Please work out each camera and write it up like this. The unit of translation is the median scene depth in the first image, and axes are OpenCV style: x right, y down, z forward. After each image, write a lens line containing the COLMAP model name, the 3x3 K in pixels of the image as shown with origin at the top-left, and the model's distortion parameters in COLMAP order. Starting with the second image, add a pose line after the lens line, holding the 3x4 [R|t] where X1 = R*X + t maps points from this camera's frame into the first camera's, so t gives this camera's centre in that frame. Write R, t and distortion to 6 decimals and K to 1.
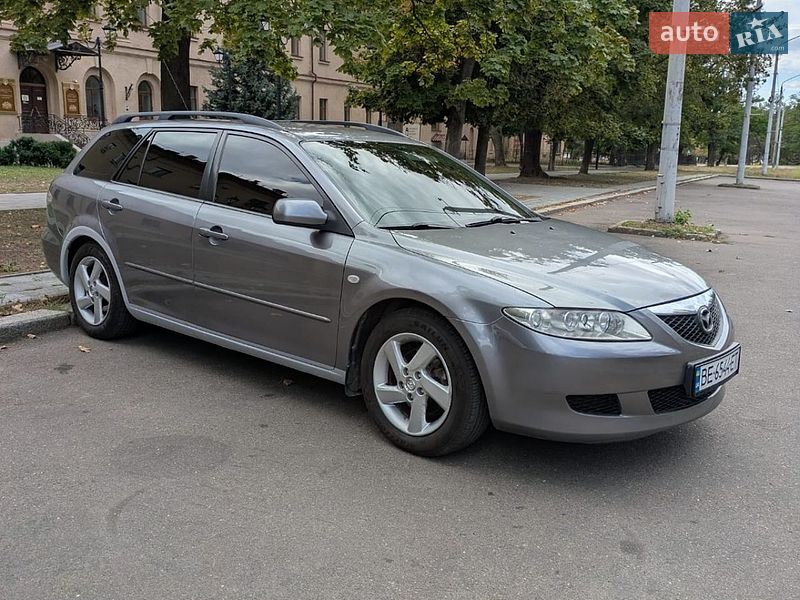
lens RADIAL K [[791.2, 0, 397.4], [0, 791.2, 297.2], [0, 0, 1]] dist [0.049505, 0.000000]
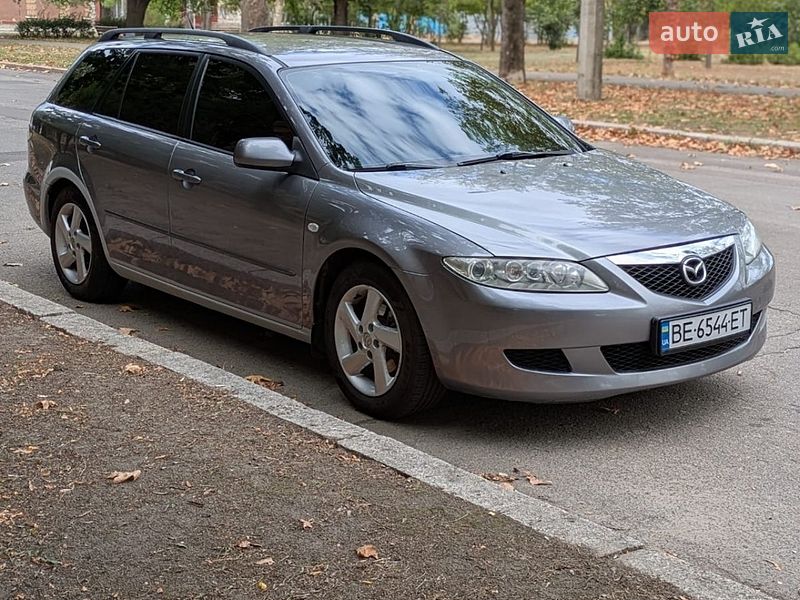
lens RADIAL K [[1387.9, 0, 402.8], [0, 1387.9, 301.8], [0, 0, 1]] dist [0.054034, 0.000000]
pose [[0.981310, 0.003408, -0.192402, 0.352134], [0.002770, 0.999489, 0.031830, 0.012020], [0.192412, -0.031768, 0.980800, -0.550893]]
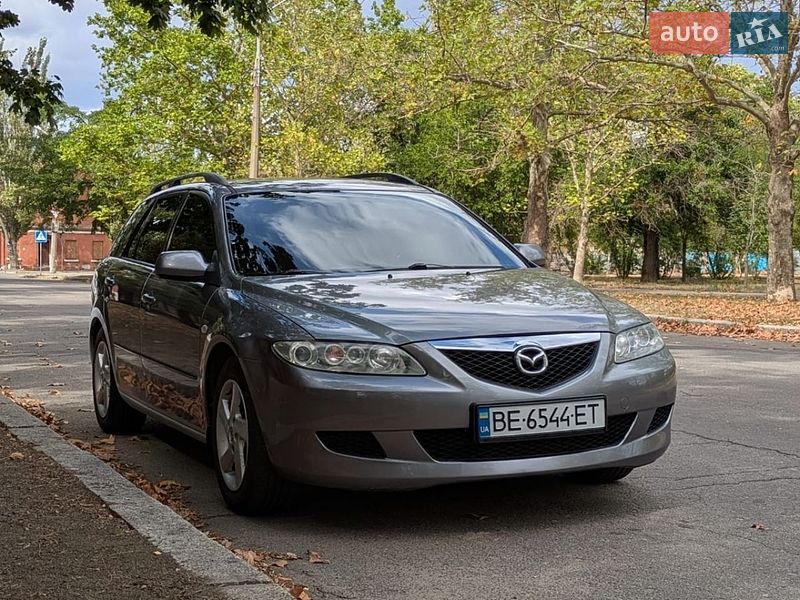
lens RADIAL K [[1387.9, 0, 401.5], [0, 1387.9, 299.0], [0, 0, 1]] dist [0.054034, 0.000000]
pose [[0.897492, -0.038711, -0.439329, 0.877571], [-0.028782, 0.988876, -0.145932, 0.175584], [0.440091, 0.143618, 0.886394, -0.365430]]
